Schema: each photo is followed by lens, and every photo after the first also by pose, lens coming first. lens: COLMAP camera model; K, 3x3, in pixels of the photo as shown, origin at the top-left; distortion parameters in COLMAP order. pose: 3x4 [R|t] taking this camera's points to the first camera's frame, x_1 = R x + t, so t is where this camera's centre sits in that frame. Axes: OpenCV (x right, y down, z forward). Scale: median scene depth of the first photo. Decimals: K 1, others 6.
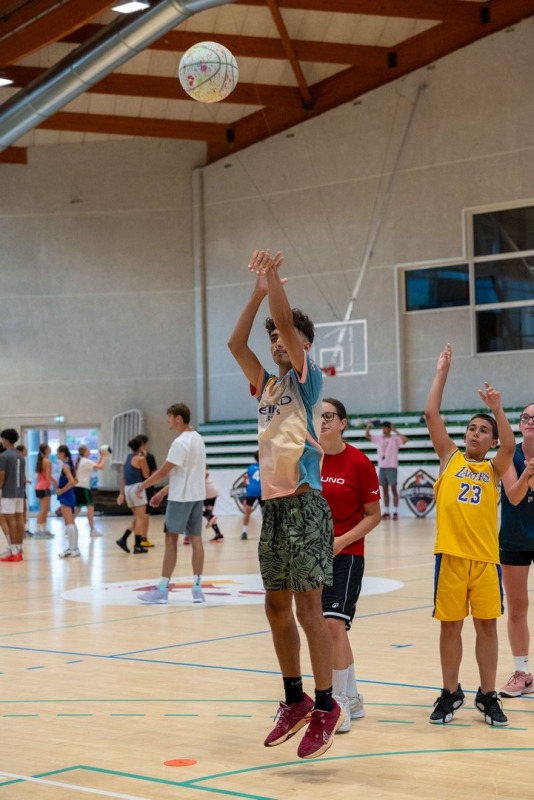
lens RADIAL K [[1604.3, 0, 267.0], [0, 1604.3, 400.0], [0, 0, 1]] dist [0.006385, 0.067485]
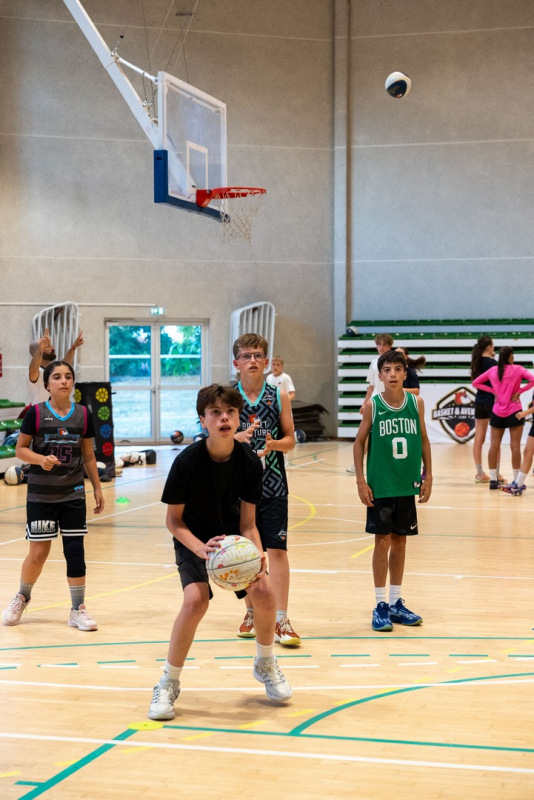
lens RADIAL K [[1604.3, 0, 267.0], [0, 1604.3, 400.0], [0, 0, 1]] dist [0.006385, 0.067485]
pose [[0.900638, 0.011757, 0.434411, -0.403375], [-0.035059, 0.998341, 0.045666, 0.017331], [-0.433153, -0.056359, 0.899556, 0.316954]]
